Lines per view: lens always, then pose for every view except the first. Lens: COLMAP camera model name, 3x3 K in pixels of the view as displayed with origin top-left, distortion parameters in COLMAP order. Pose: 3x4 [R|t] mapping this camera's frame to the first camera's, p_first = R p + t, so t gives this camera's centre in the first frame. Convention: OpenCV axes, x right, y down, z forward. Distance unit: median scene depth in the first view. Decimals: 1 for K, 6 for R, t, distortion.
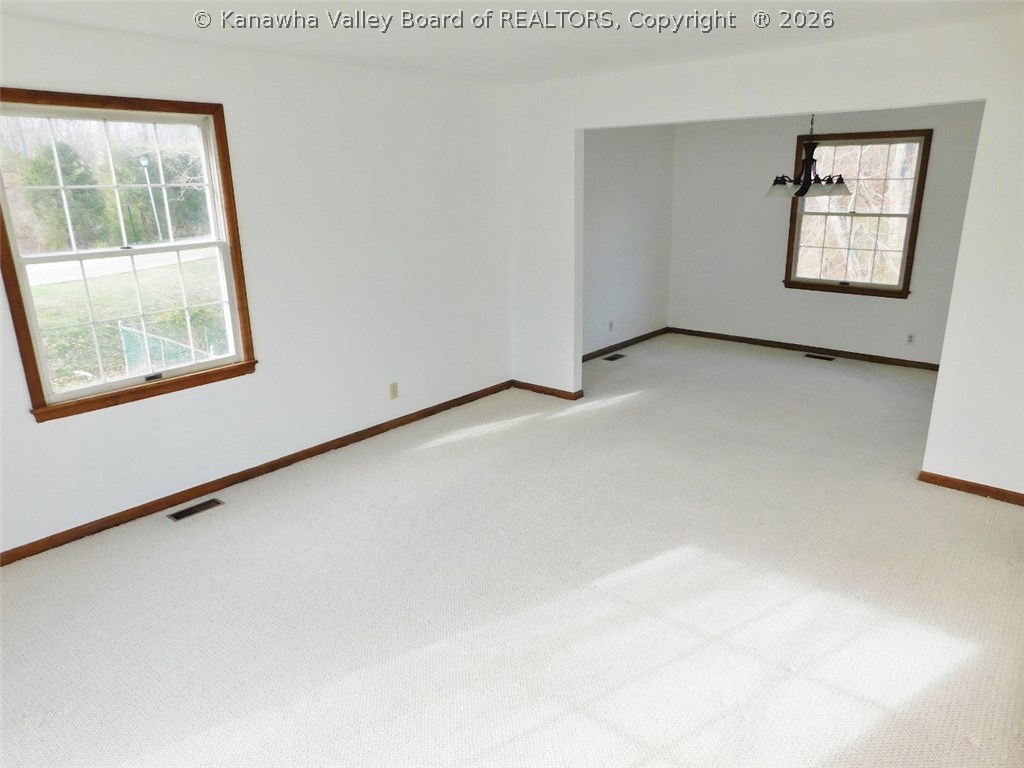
lens RADIAL K [[691.7, 0, 512.0], [0, 691.7, 384.0], [0, 0, 1]] dist [-0.056879, 0.049138]
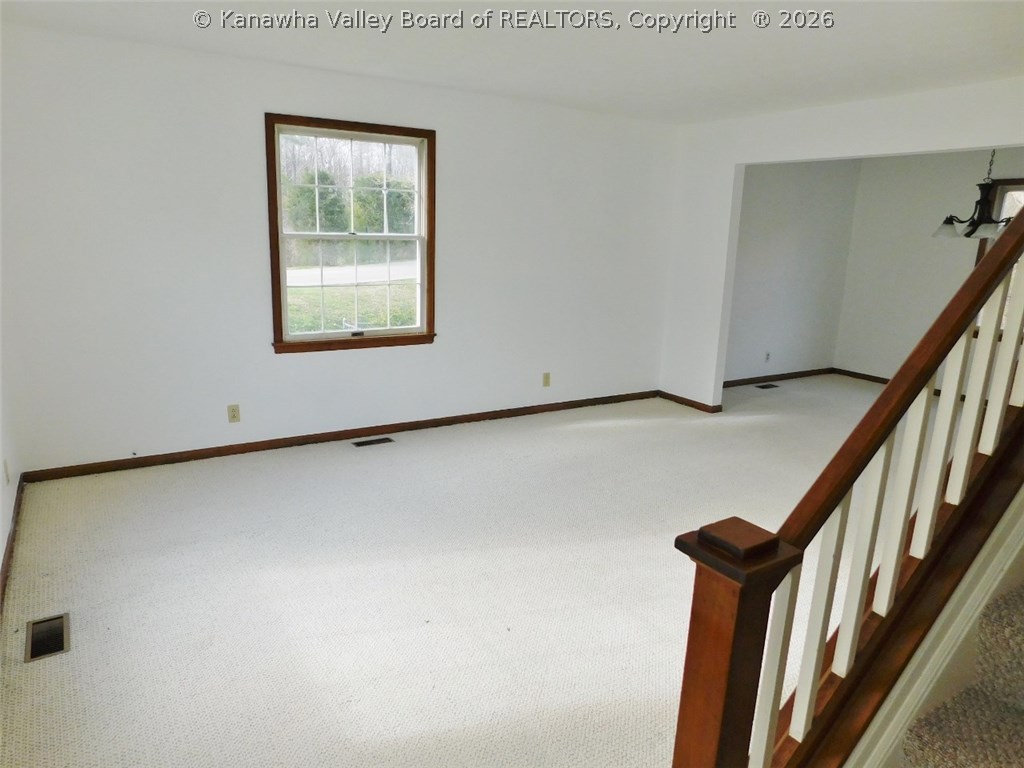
lens RADIAL K [[691.7, 0, 512.0], [0, 691.7, 384.0], [0, 0, 1]] dist [-0.056879, 0.049138]
pose [[0.954646, 0.117258, -0.273680, 0.112021], [-0.133377, 0.990217, -0.040988, 0.087954], [0.266197, 0.075631, 0.960947, -0.155285]]
